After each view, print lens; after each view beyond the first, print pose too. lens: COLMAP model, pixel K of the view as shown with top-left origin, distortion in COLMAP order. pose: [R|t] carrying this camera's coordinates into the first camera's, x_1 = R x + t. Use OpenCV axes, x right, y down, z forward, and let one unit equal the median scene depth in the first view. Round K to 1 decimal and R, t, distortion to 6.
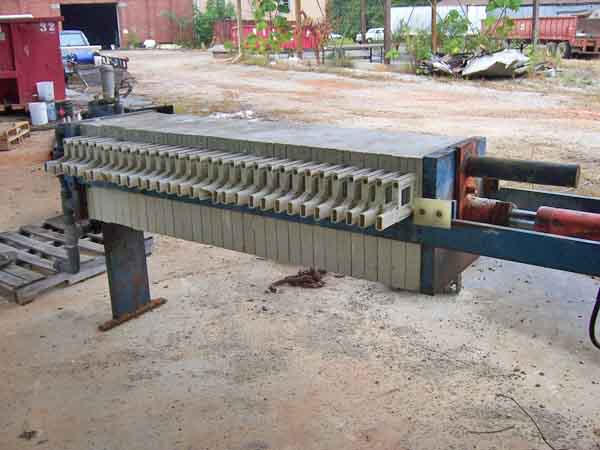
lens RADIAL K [[638.0, 0, 303.1], [0, 638.0, 224.9], [0, 0, 1]] dist [-0.113898, 0.000000]
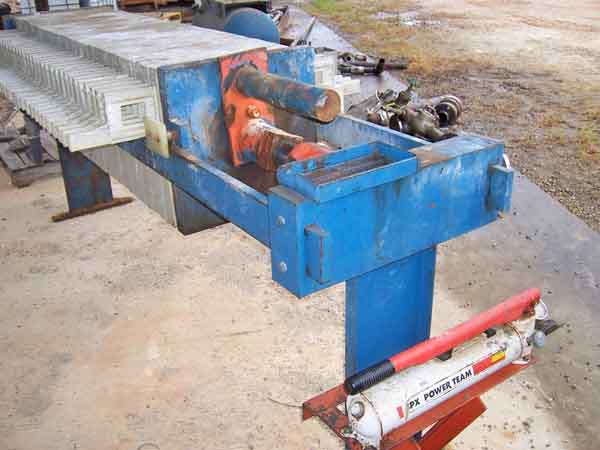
lens RADIAL K [[638.0, 0, 304.0], [0, 638.0, 225.2], [0, 0, 1]] dist [-0.113898, 0.000000]
pose [[0.933285, 0.147128, -0.327615, 0.414825], [-0.095645, 0.981112, 0.168139, -0.040862], [0.346165, -0.125587, 0.929730, 0.172671]]
